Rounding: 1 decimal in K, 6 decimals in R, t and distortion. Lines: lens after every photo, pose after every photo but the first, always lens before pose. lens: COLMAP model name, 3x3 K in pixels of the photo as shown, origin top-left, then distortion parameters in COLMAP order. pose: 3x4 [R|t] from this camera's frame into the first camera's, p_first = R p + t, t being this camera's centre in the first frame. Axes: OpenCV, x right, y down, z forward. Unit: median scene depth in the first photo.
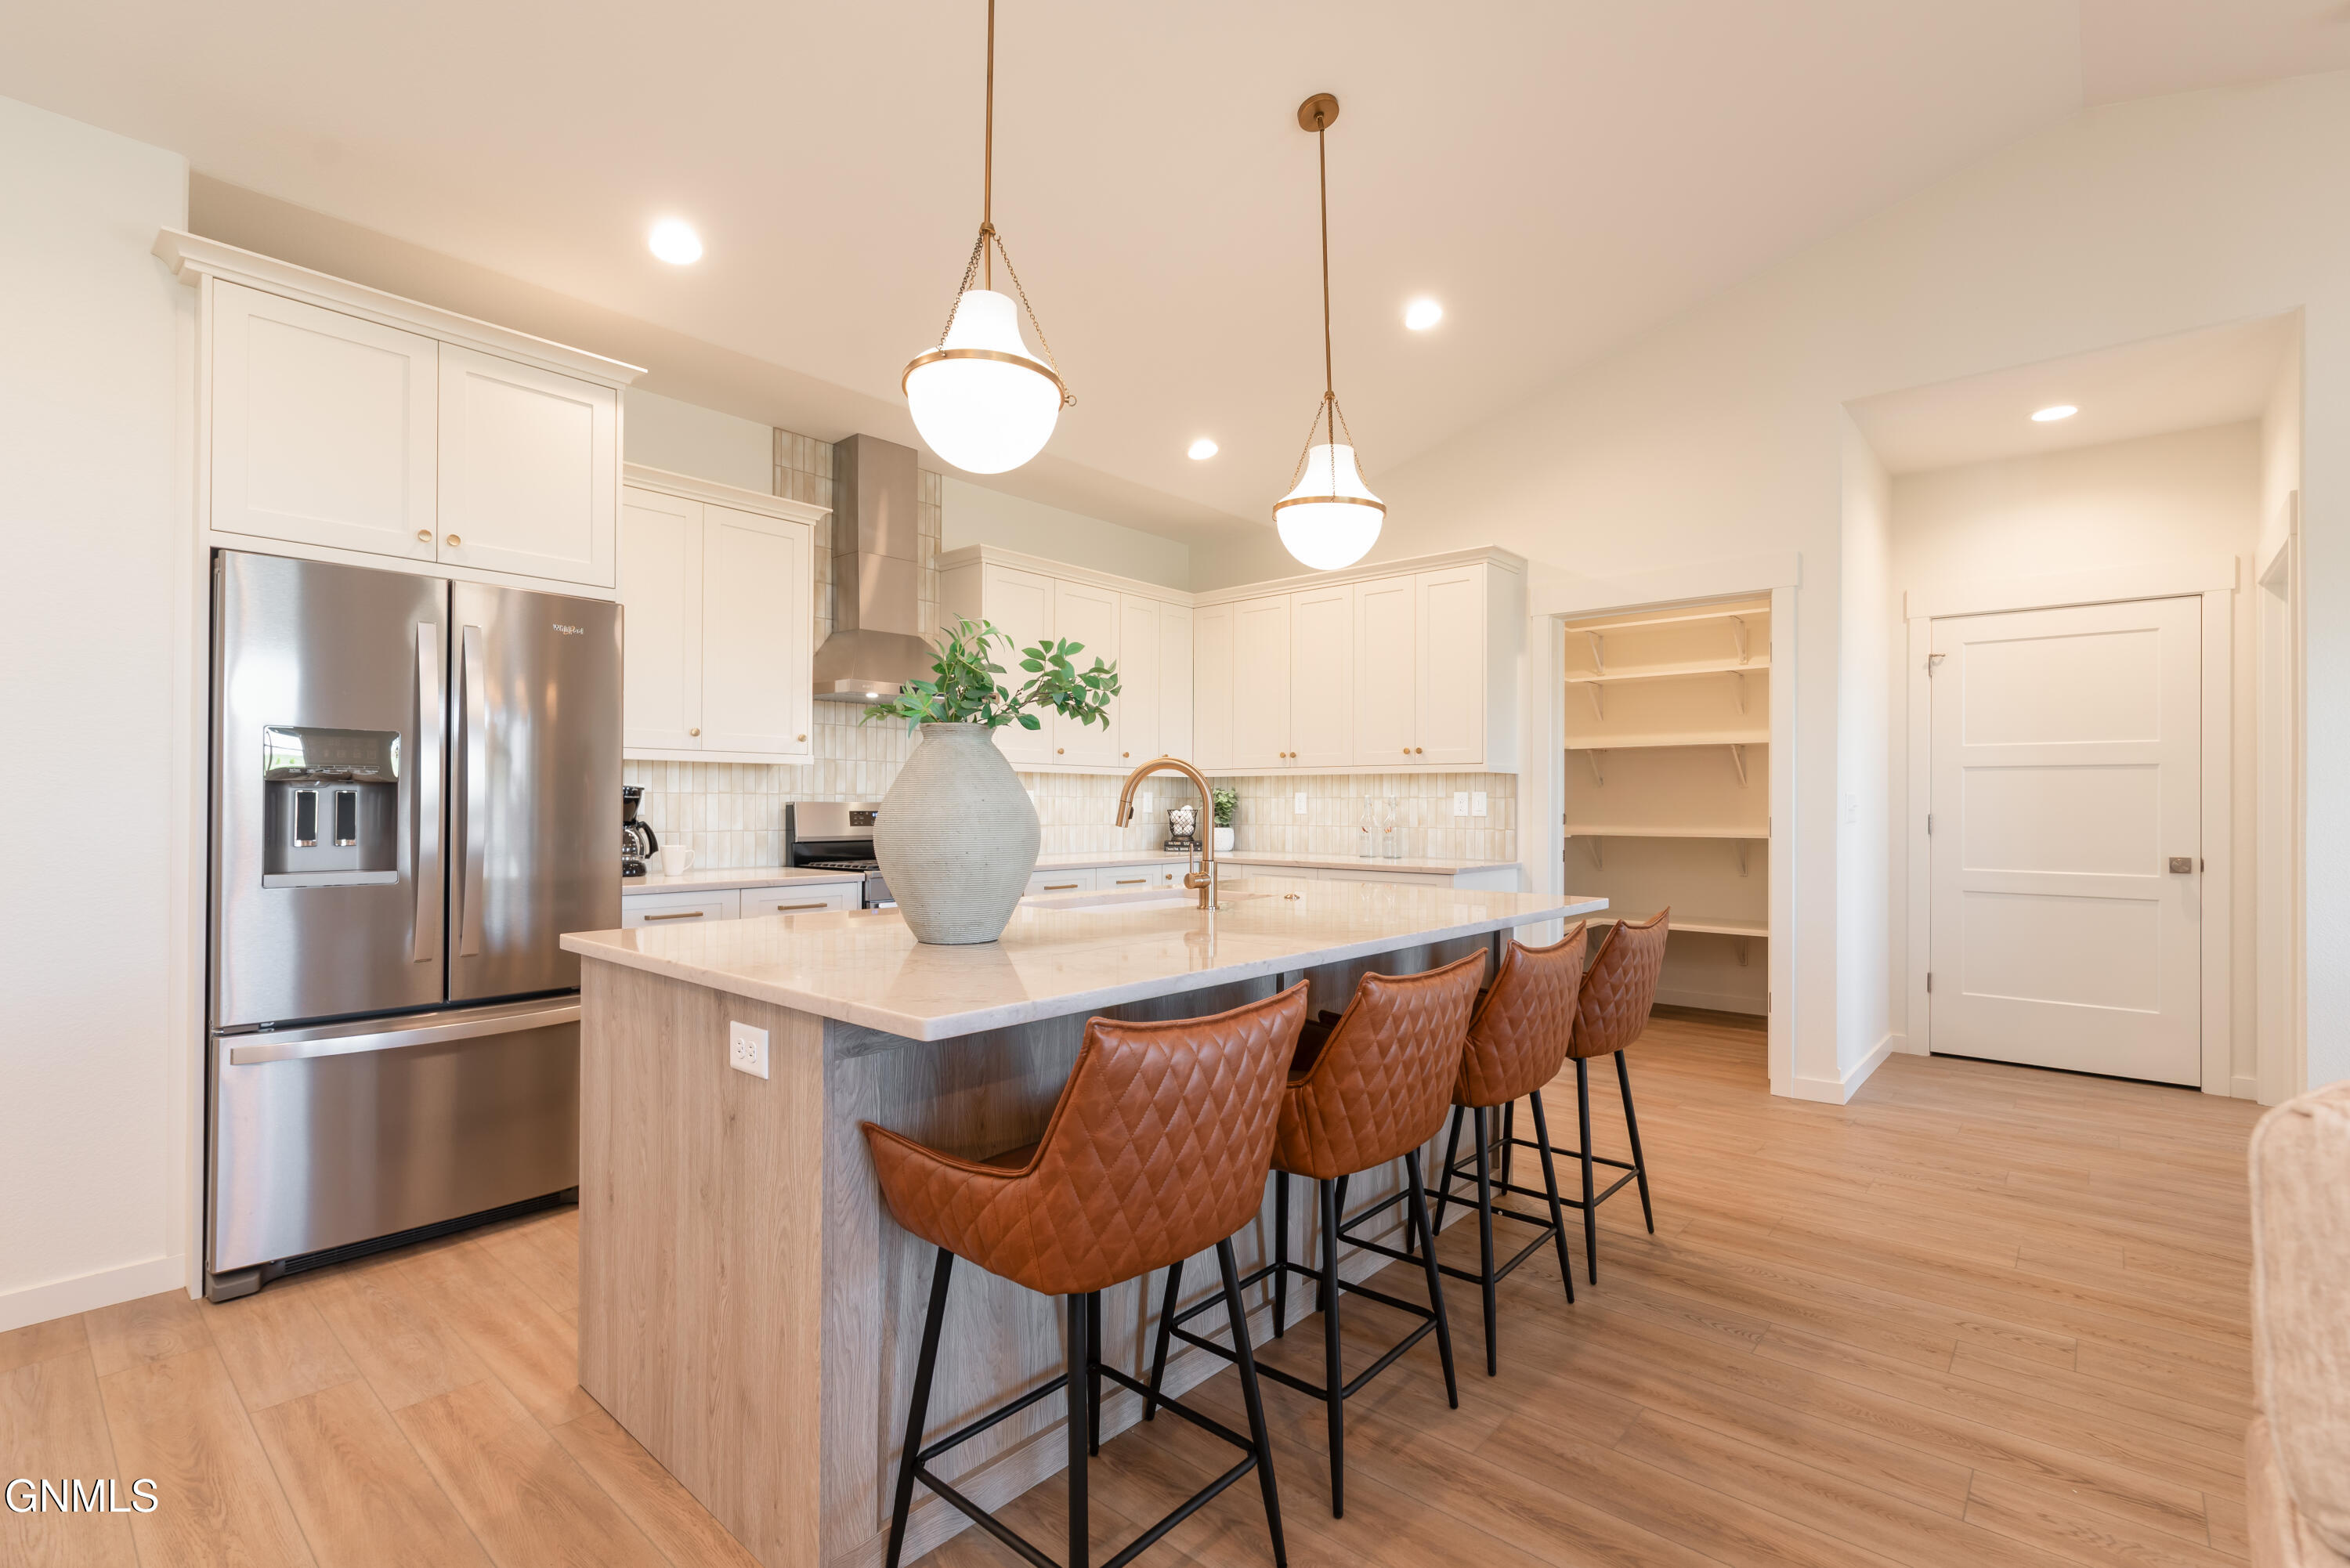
lens RADIAL K [[1071.4, 0, 1178.7], [0, 1071.4, 813.1], [0, 0, 1]] dist [-0.000260, 0.001636]
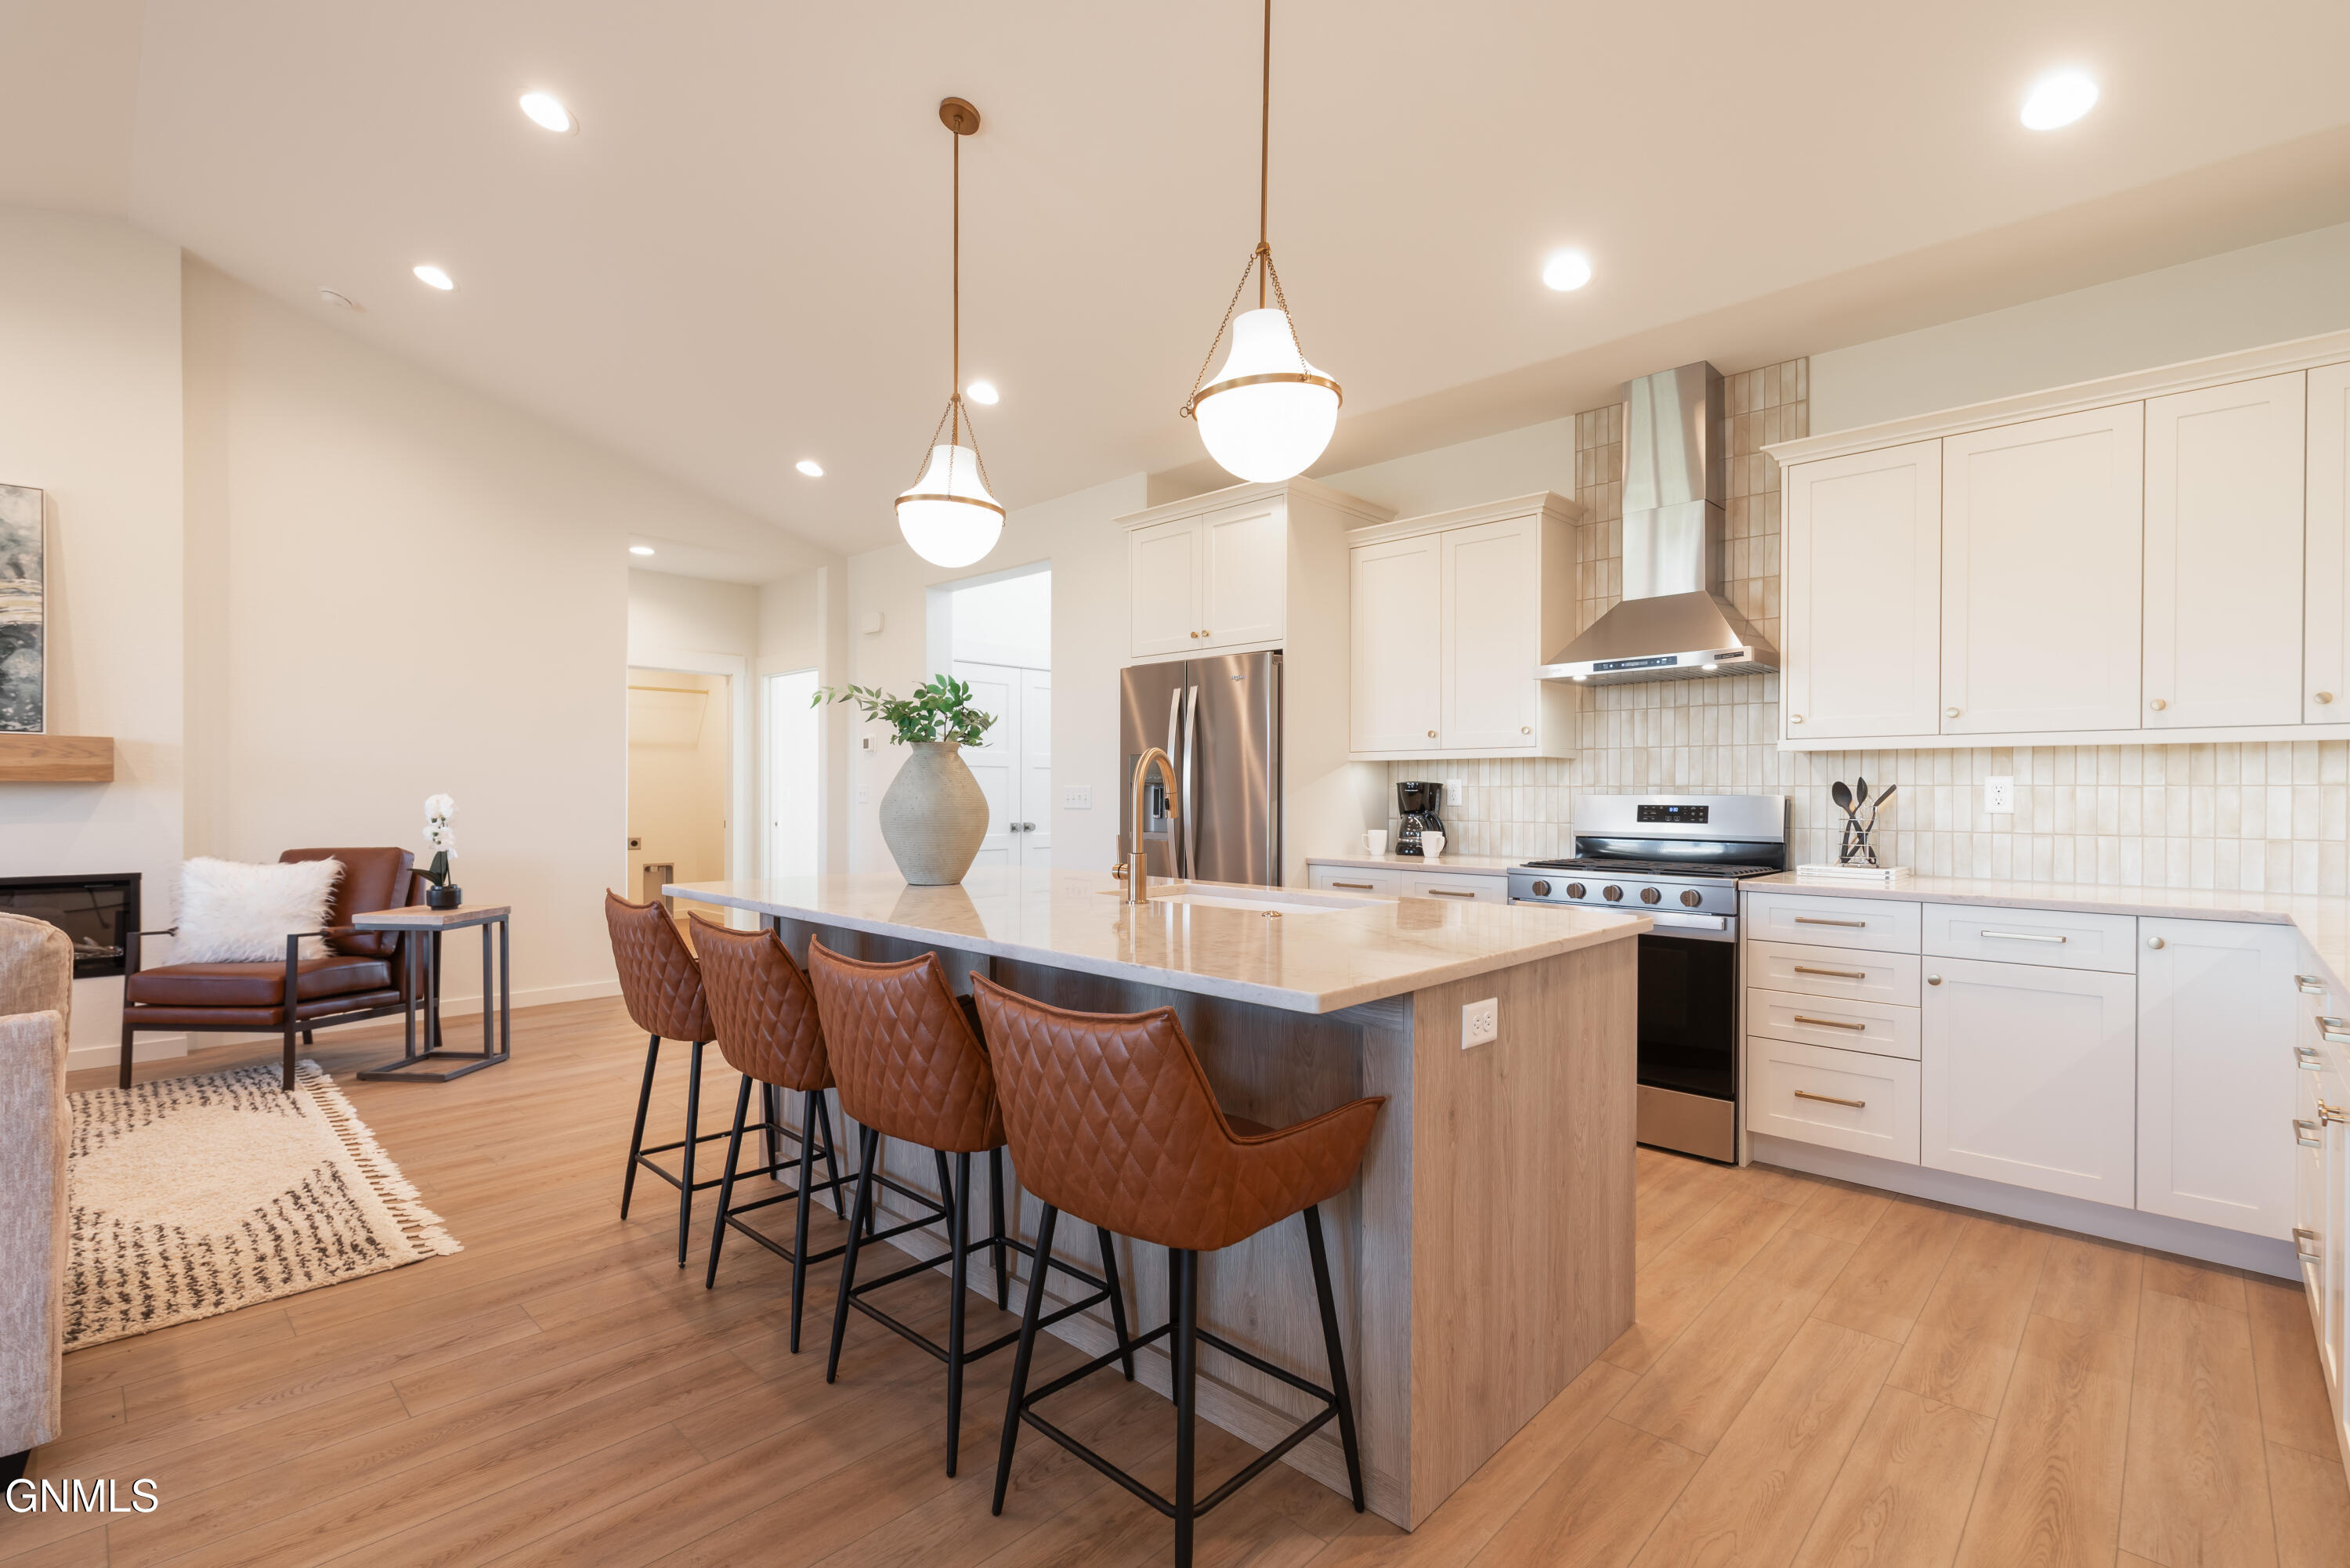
lens RADIAL K [[1071.4, 0, 1176.3], [0, 1071.4, 795.0], [0, 0, 1]] dist [-0.000260, 0.001636]
pose [[-0.050920, -0.002434, -0.998700, 0.626690], [-0.011840, 0.999928, -0.001834, -0.003918], [0.998633, 0.011731, -0.050946, 0.682334]]
